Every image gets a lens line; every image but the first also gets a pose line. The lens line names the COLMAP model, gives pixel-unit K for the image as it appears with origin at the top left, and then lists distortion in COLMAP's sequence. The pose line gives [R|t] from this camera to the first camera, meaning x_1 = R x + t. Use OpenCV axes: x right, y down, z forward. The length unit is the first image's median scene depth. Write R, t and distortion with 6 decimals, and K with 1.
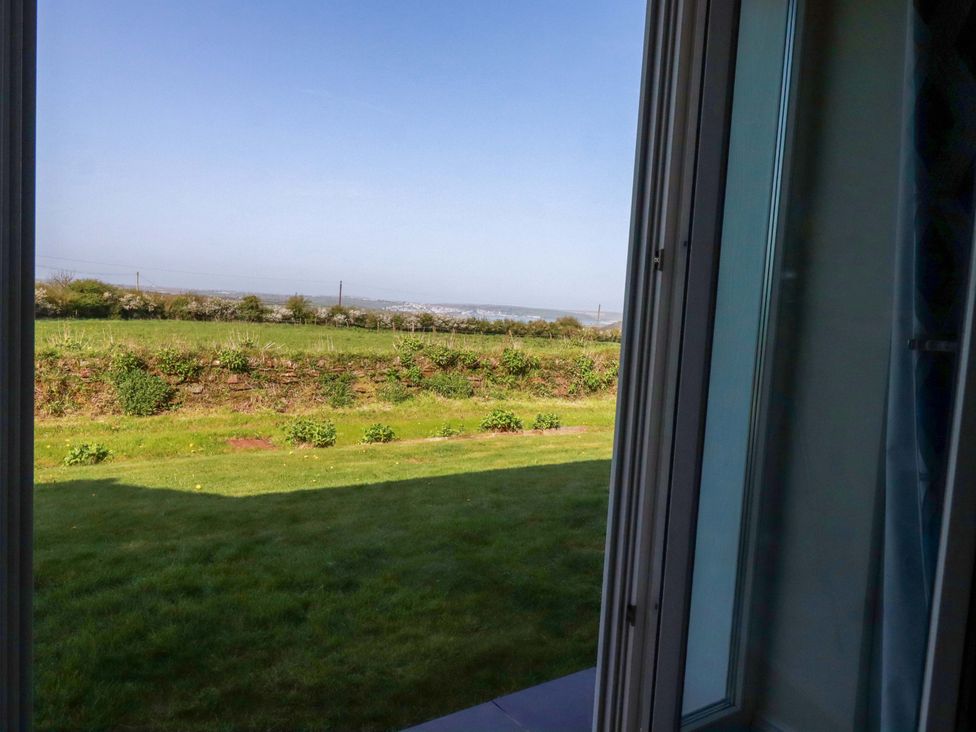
lens RADIAL K [[690.8, 0, 488.0], [0, 690.8, 366.0], [0, 0, 1]] dist [0.001249, -0.002425]
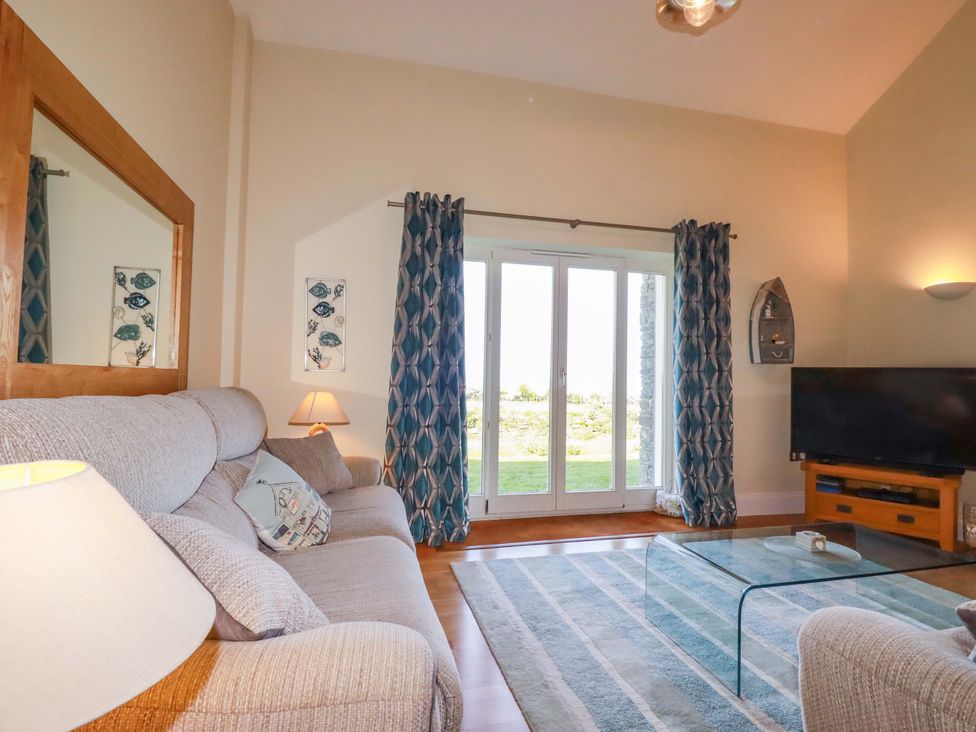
lens RADIAL K [[527.4, 0, 488.4], [0, 527.4, 359.5], [0, 0, 1]] dist [-0.003000, -0.001998]
pose [[0.944094, -0.053911, -0.325237, 0.069521], [0.007705, 0.989878, -0.141713, 0.038806], [0.329585, 0.131285, 0.934954, -0.287653]]
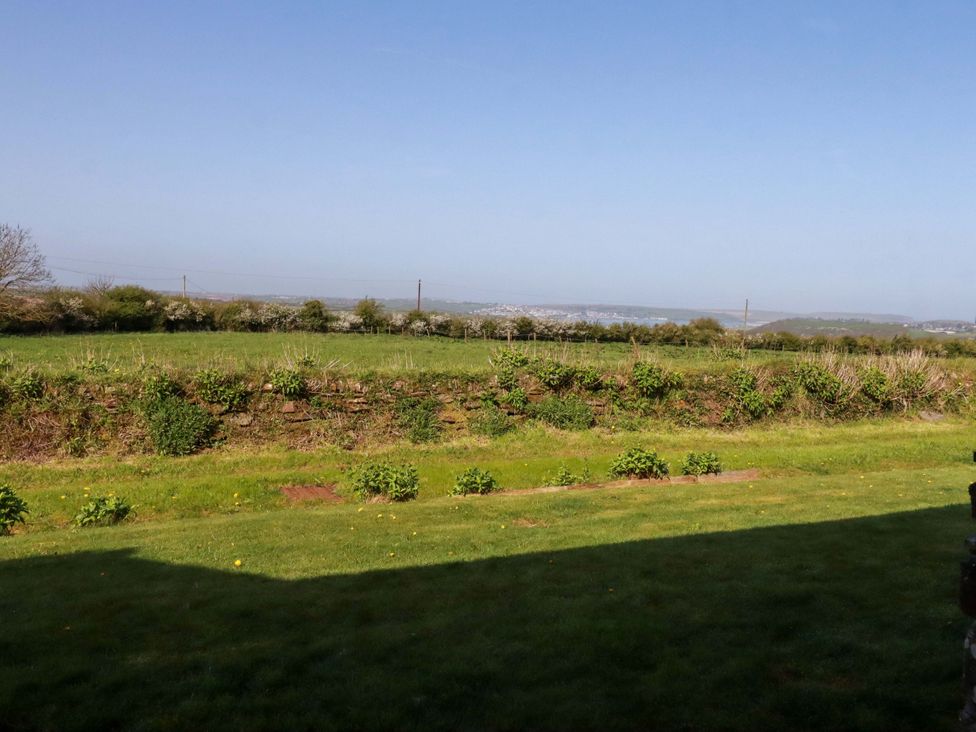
lens RADIAL K [[855.7, 0, 483.0], [0, 855.7, 366.8], [0, 0, 1]] dist [0.008350, -0.009440]
pose [[0.990655, -0.013035, -0.135767, -0.015993], [0.010656, 0.999777, -0.018239, -0.006441], [0.135975, 0.016622, 0.990573, 0.059933]]
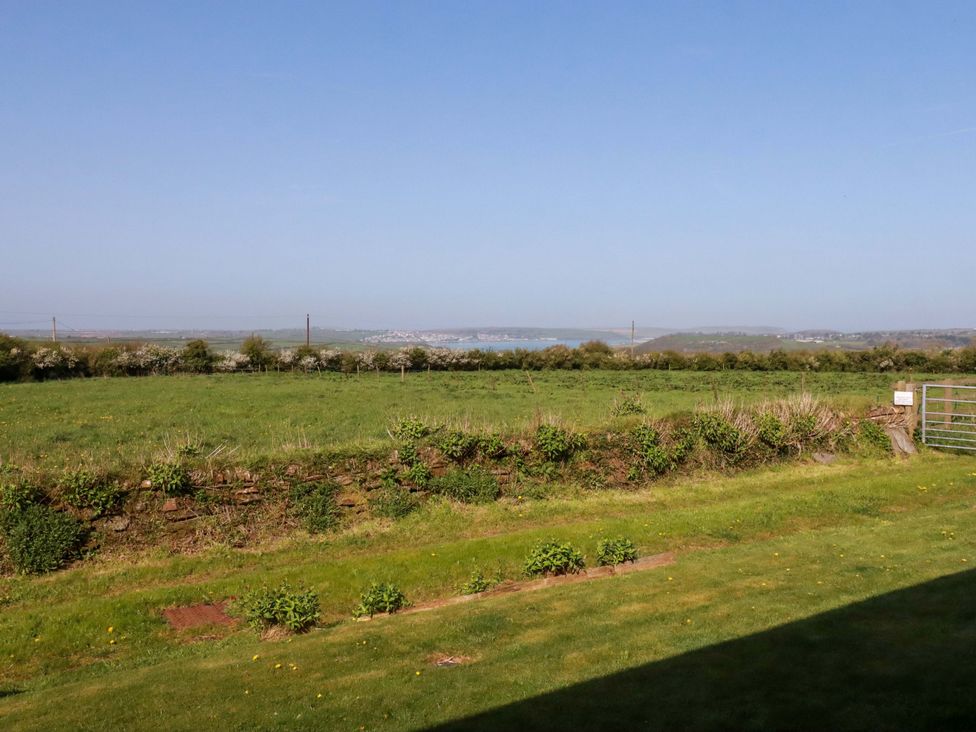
lens RADIAL K [[855.7, 0, 483.0], [0, 855.7, 366.8], [0, 0, 1]] dist [0.008350, -0.009440]
pose [[0.998237, -0.058453, -0.010336, -0.025362], [0.058003, 0.997536, -0.039470, -0.065118], [0.012618, 0.038801, 0.999167, 0.101681]]
